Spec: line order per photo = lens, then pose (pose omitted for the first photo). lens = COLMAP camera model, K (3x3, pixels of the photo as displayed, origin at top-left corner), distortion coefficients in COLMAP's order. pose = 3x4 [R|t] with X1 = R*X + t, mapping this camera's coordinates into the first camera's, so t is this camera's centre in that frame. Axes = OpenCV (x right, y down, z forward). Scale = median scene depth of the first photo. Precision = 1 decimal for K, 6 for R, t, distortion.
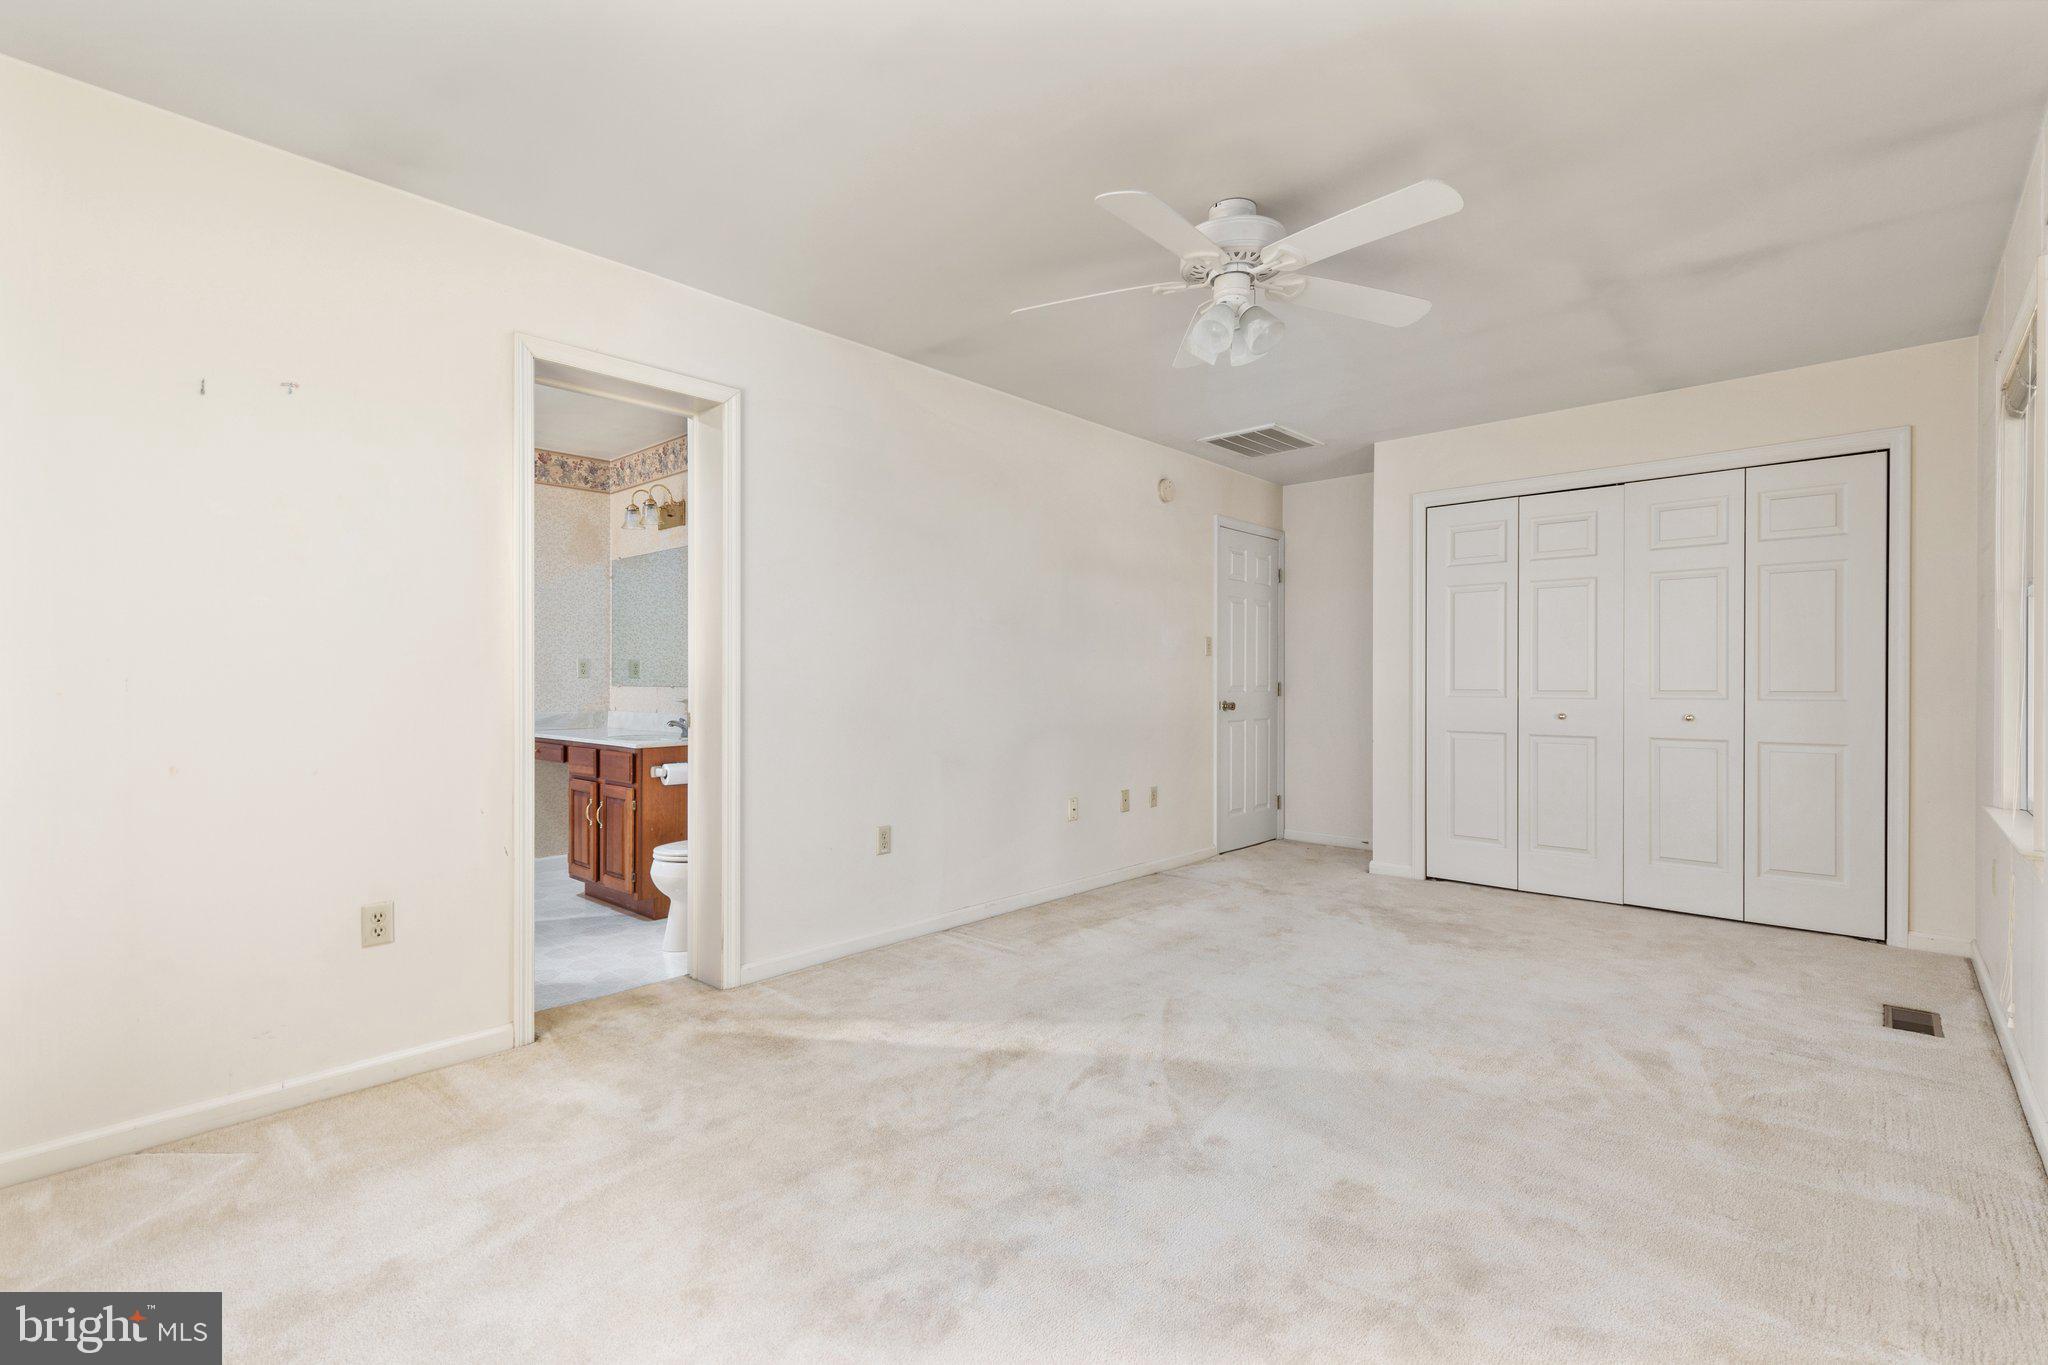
lens RADIAL K [[926.1, 0, 1026.1], [0, 926.1, 680.1], [0, 0, 1]] dist [0.008340, -0.000584]
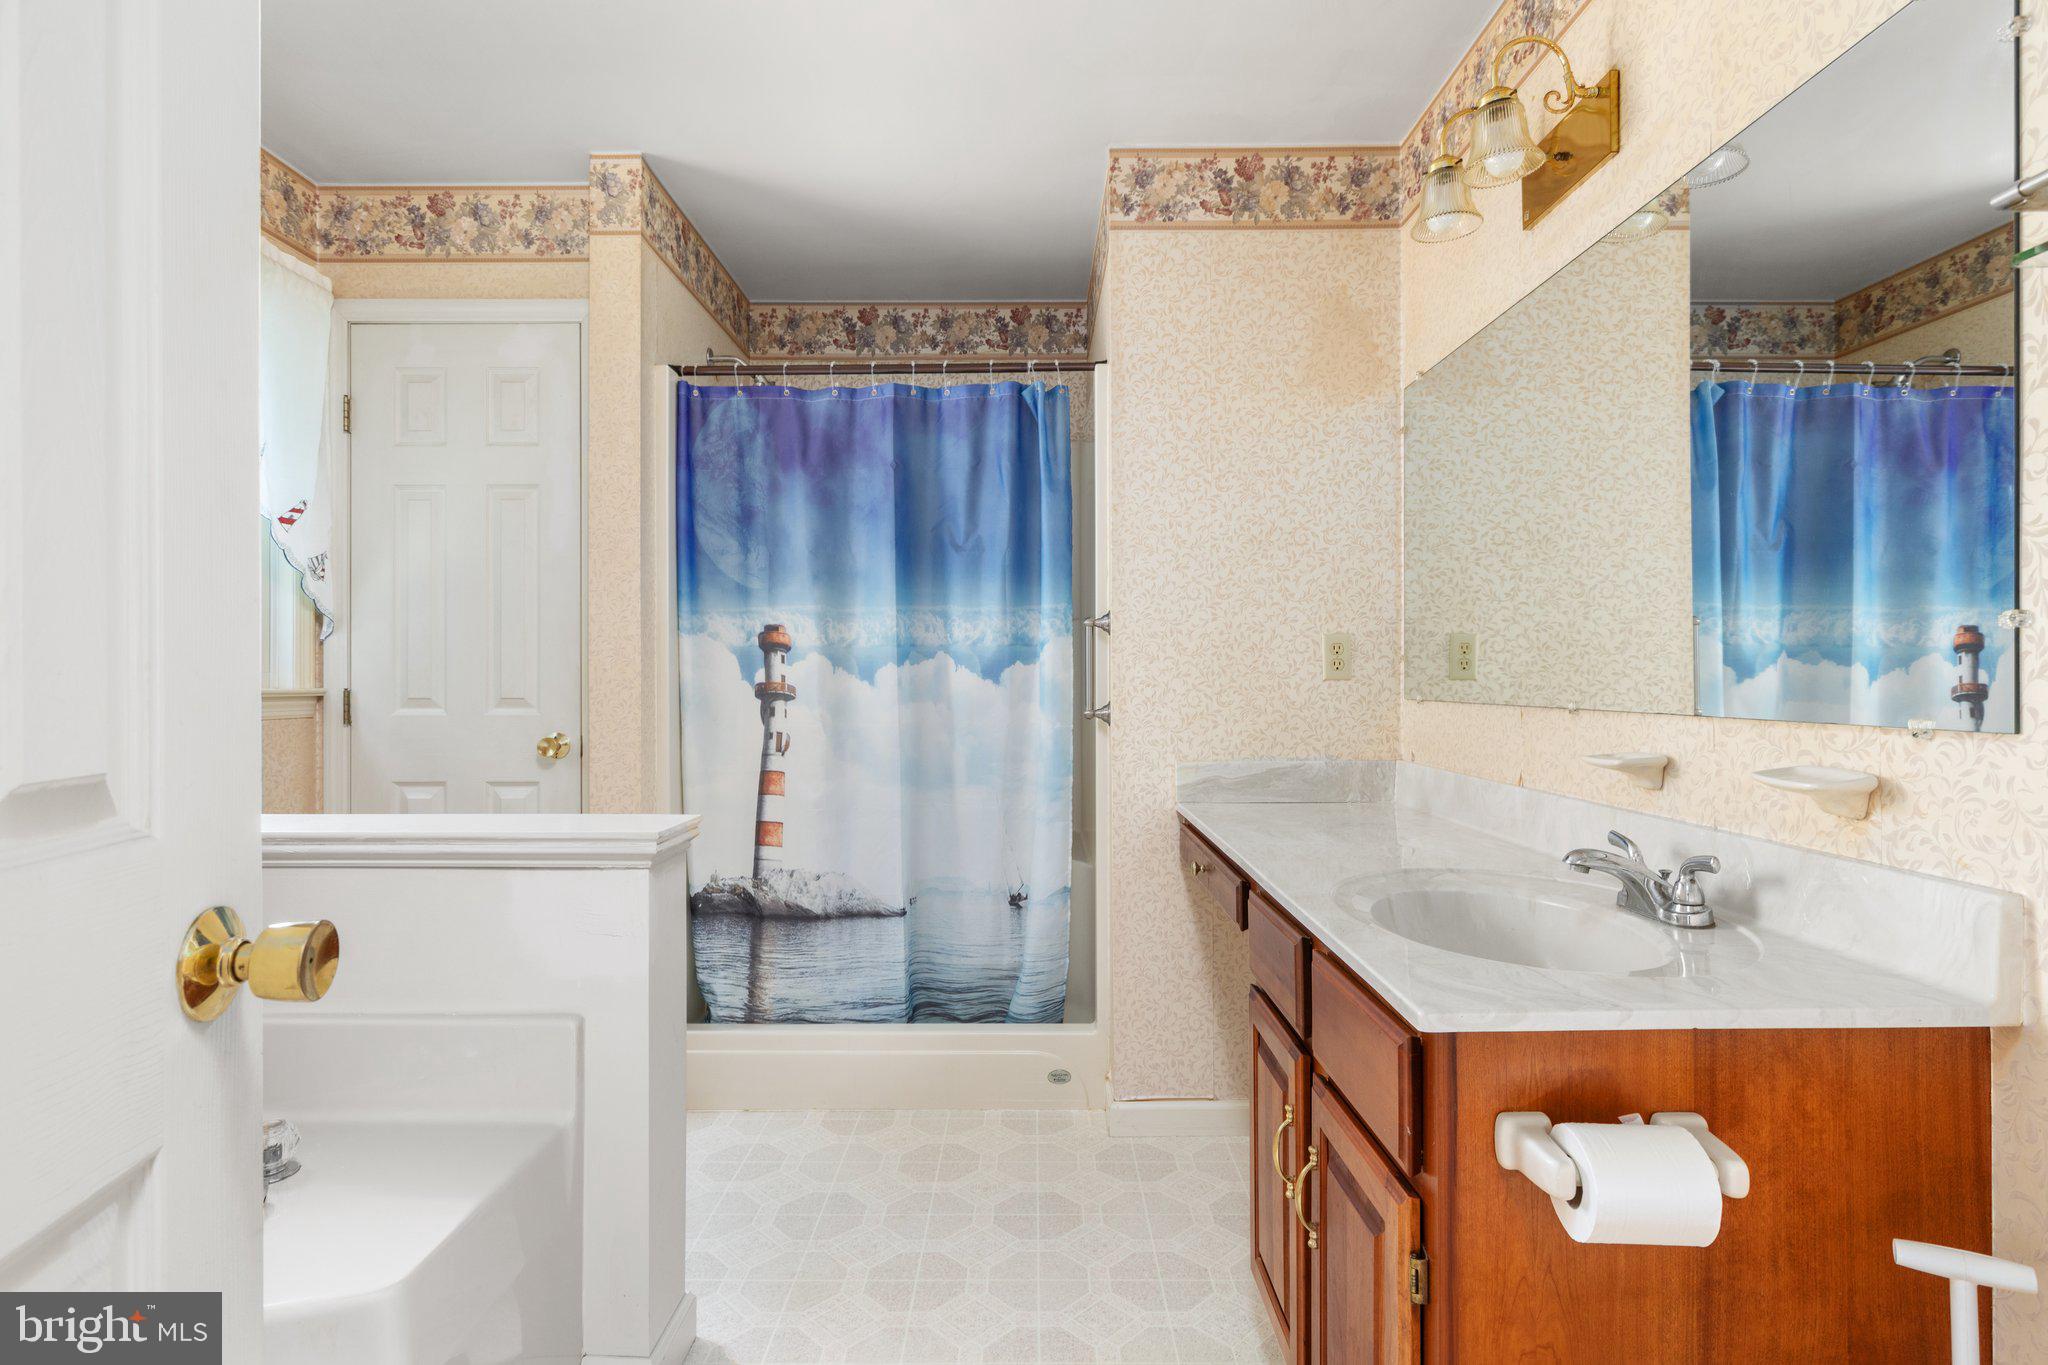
lens RADIAL K [[1012.3, 0, 1024.7], [0, 1012.3, 680.5], [0, 0, 1]] dist [0.000118, 0.000295]
pose [[0.675477, -0.002557, -0.737377, -0.239834], [0.001516, 0.999997, -0.002079, -0.001355], [0.737380, 0.000287, 0.675478, 0.596864]]
